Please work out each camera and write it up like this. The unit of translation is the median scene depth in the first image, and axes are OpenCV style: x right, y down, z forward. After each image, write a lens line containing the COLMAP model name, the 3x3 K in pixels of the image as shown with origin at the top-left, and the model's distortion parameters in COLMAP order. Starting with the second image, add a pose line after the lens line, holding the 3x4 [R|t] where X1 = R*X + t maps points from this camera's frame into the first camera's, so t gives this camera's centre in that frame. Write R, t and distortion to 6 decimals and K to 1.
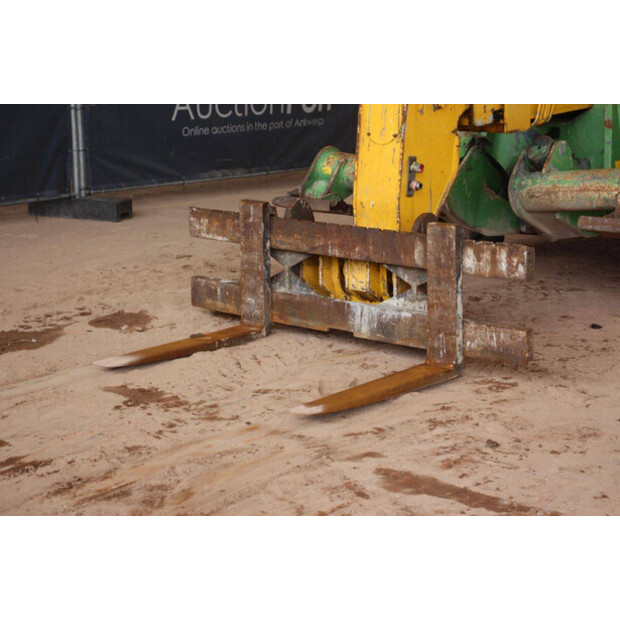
lens RADIAL K [[1471.0, 0, 309.4], [0, 1471.0, 309.5], [0, 0, 1]] dist [0.444975, 0.000000]
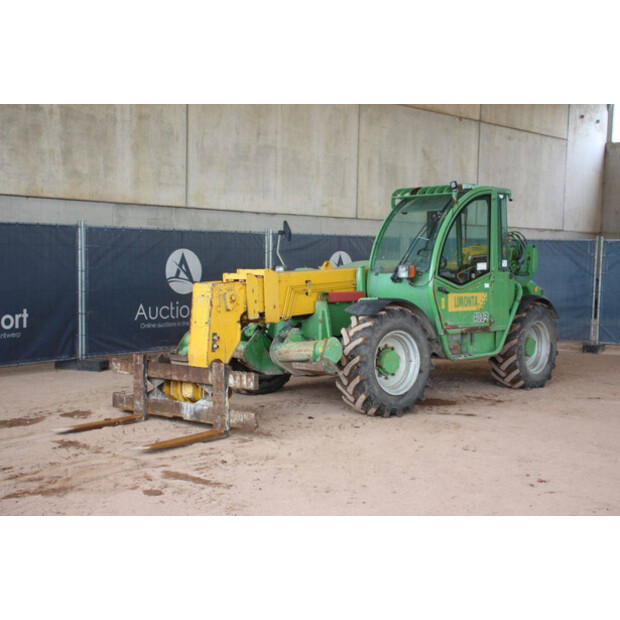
lens RADIAL K [[930.3, 0, 314.4], [0, 930.3, 313.7], [0, 0, 1]] dist [0.109539, 0.000000]
pose [[0.999707, 0.010472, 0.021803, 0.181728], [-0.007212, 0.989467, -0.144576, 0.059195], [-0.023087, 0.144377, 0.989253, -0.306319]]
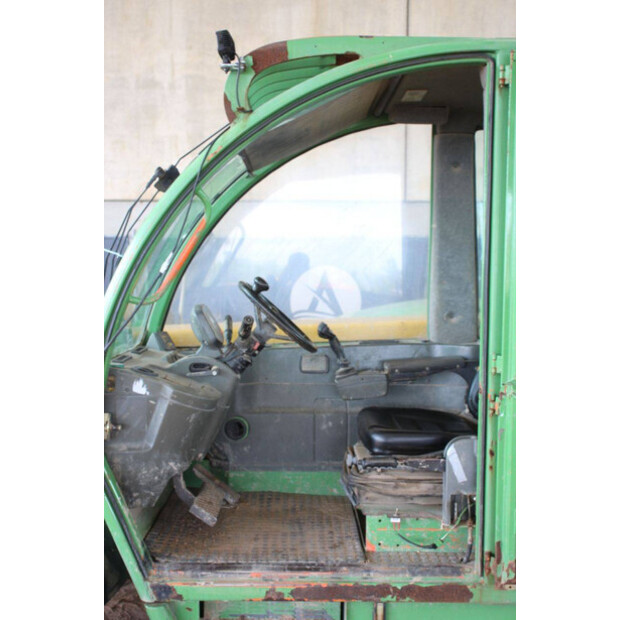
lens RADIAL K [[760.7, 0, 305.6], [0, 760.7, 313.0], [0, 0, 1]] dist [0.066067, 0.000000]
pose [[0.683213, 0.058040, -0.727909, 0.703825], [-0.151795, 0.986349, -0.063827, -0.238206], [0.714268, 0.154100, 0.682697, 0.961458]]
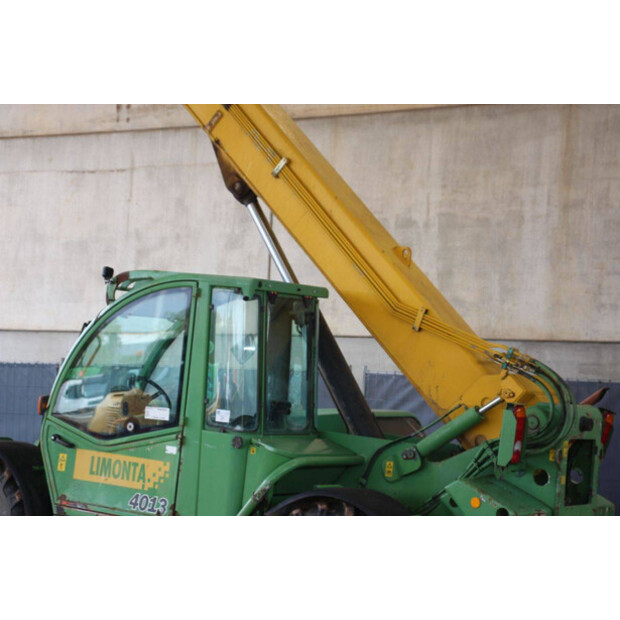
lens RADIAL K [[1471.0, 0, 327.0], [0, 1471.0, 297.4], [0, 0, 1]] dist [0.444975, 0.000000]
pose [[0.146857, -0.067926, -0.986823, 1.884993], [-0.253605, 0.961707, -0.103938, -0.247445], [0.956095, 0.265527, 0.124007, 1.172989]]
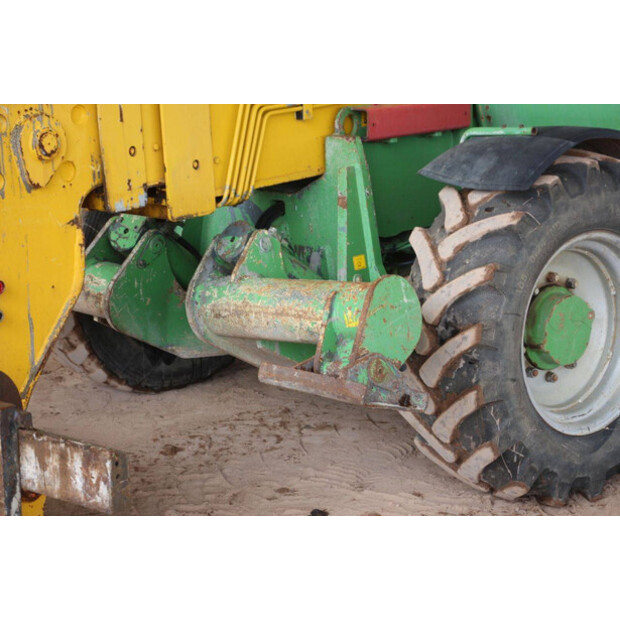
lens RADIAL K [[1471.0, 0, 321.2], [0, 1471.0, 300.6], [0, 0, 1]] dist [0.444975, 0.000000]
pose [[0.999334, -0.007953, 0.035622, 0.184948], [0.007837, 0.999964, 0.003371, -0.090862], [-0.035648, -0.003089, 0.999360, 0.382272]]
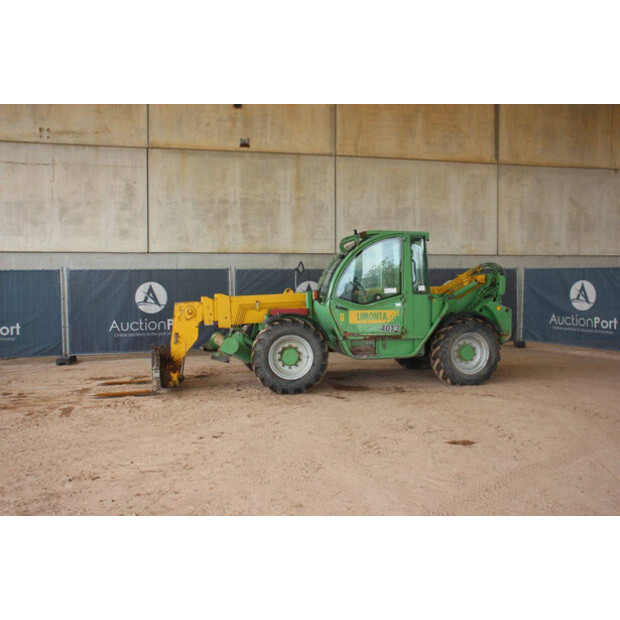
lens RADIAL K [[647.3, 0, 313.8], [0, 647.3, 311.1], [0, 0, 1]] dist [-0.037144, 0.000000]
pose [[0.832122, 0.017626, -0.554312, 1.167228], [-0.107512, 0.985661, -0.130053, 0.008435], [0.544071, 0.167815, 0.822085, -0.072680]]
